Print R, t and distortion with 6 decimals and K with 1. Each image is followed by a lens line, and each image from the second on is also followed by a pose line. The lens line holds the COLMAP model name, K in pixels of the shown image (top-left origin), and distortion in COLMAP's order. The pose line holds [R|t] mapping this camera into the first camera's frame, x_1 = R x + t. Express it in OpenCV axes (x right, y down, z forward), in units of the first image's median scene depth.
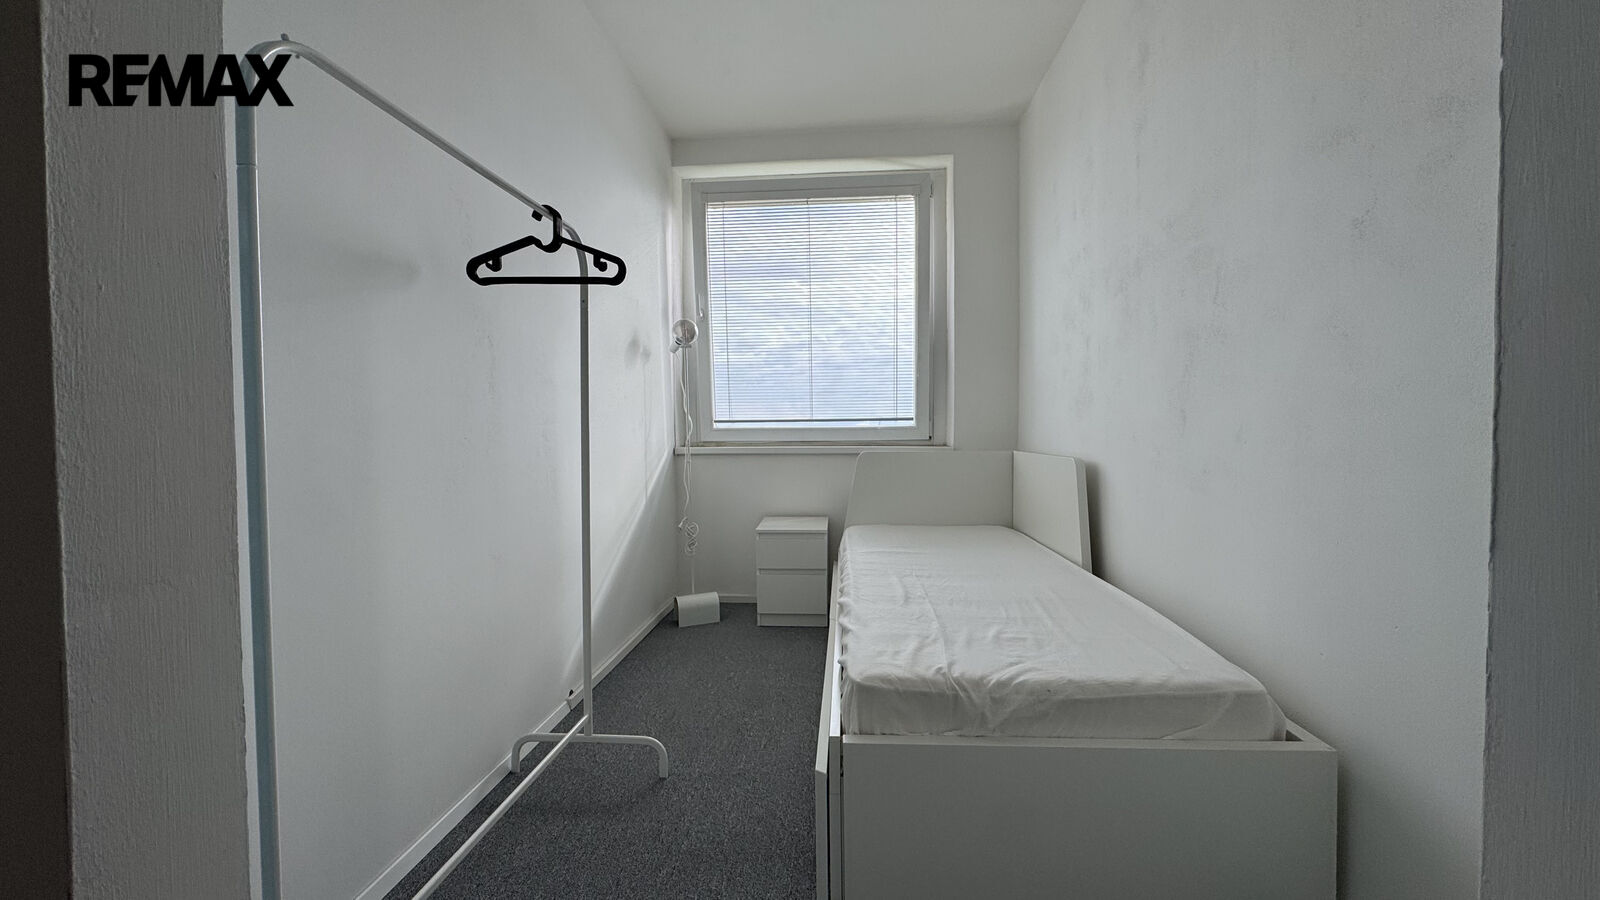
lens RADIAL K [[641.7, 0, 809.3], [0, 641.7, 447.5], [0, 0, 1]] dist [-0.000107, -0.000004]
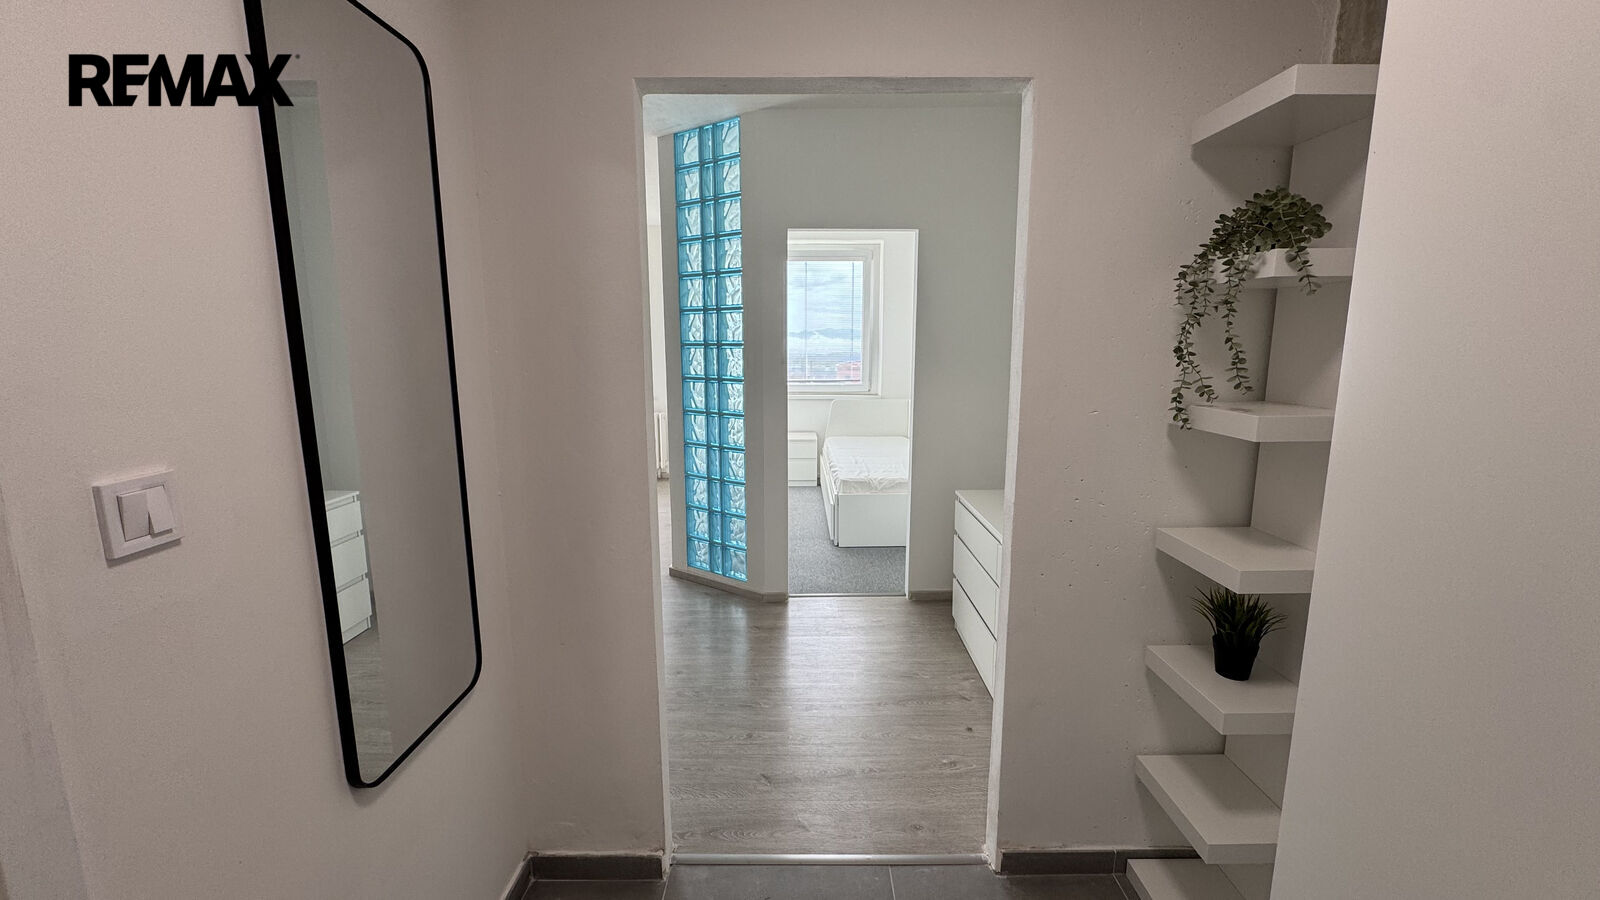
lens RADIAL K [[641.7, 0, 805.7], [0, 641.7, 451.1], [0, 0, 1]] dist [-0.000107, -0.000004]
pose [[0.997364, -0.007374, 0.072180, -0.150599], [-0.002813, 0.990144, 0.140023, -0.114061], [-0.072501, -0.139857, 0.987514, -0.972327]]
